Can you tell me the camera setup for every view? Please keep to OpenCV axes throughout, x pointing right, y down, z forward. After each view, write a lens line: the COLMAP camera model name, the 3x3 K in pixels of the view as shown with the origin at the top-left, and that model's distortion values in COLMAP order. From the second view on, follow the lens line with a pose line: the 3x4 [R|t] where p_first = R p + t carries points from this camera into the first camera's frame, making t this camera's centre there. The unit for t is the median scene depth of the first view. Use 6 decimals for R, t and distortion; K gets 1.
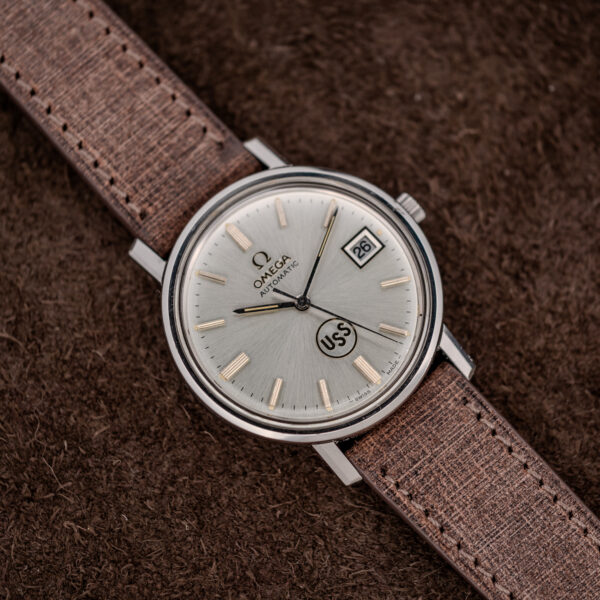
lens RADIAL K [[3817.2, 0, 300.0], [0, 3817.2, 300.0], [0, 0, 1]] dist [-0.652658, 16.793004]
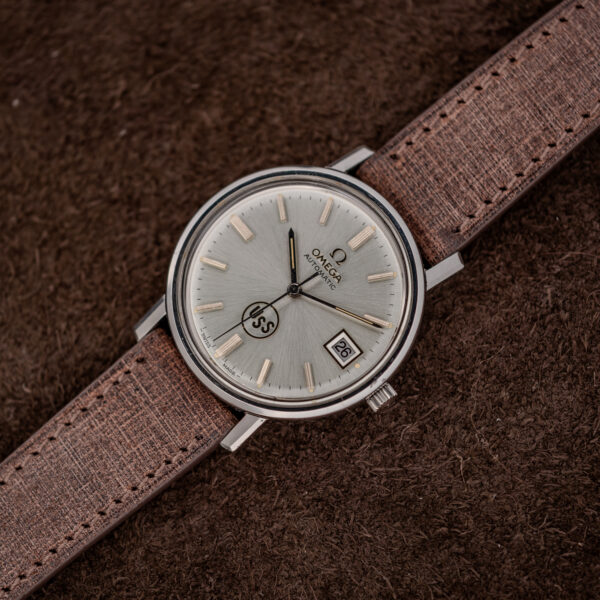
lens RADIAL K [[3817.2, 0, 300.0], [0, 3817.2, 300.0], [0, 0, 1]] dist [-0.652658, 16.793004]
pose [[-0.079469, 0.972258, -0.219998, 0.241009], [-0.949000, -0.006243, 0.315214, -0.341580], [0.305096, 0.233828, 0.923169, -0.001350]]
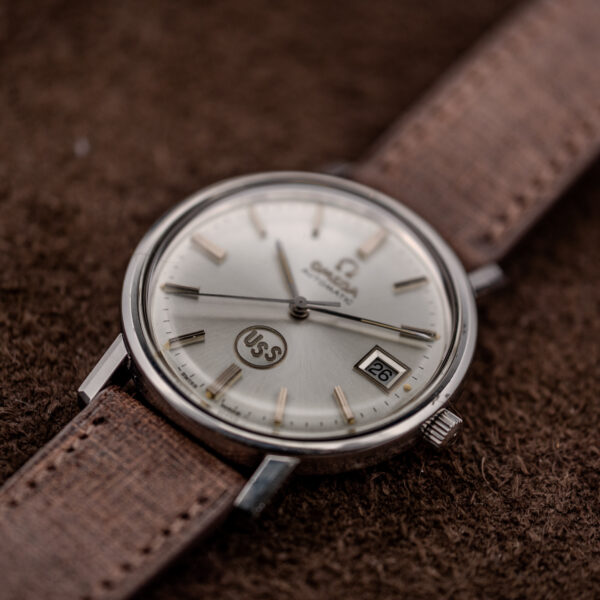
lens RADIAL K [[3817.2, 0, 300.0], [0, 3817.2, 300.0], [0, 0, 1]] dist [-0.652658, 16.793004]
pose [[0.139054, 0.768838, -0.624141, 0.491085], [-0.984650, 0.174487, -0.004434, 0.003895], [0.105495, 0.615176, 0.781299, 0.379231]]
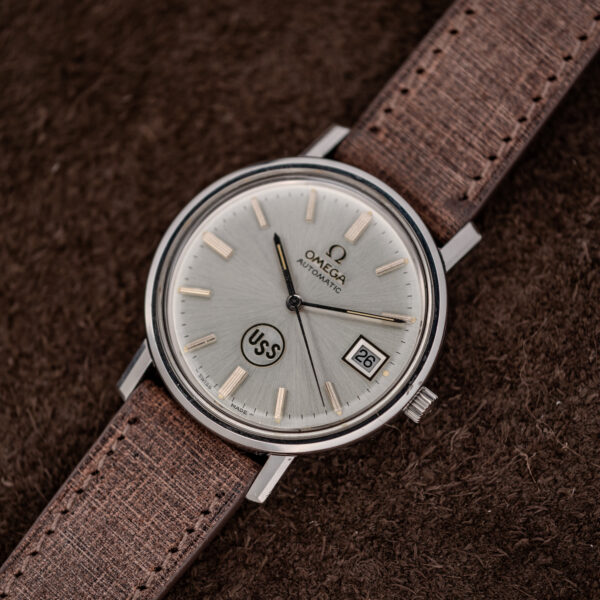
lens RADIAL K [[3817.2, 0, 300.0], [0, 3817.2, 300.0], [0, 0, 1]] dist [-0.652658, 16.793004]
pose [[0.132183, 0.956604, -0.259683, 0.239674], [-0.946360, 0.199719, 0.253999, -0.234899], [0.294840, 0.212179, 0.931691, 0.136365]]
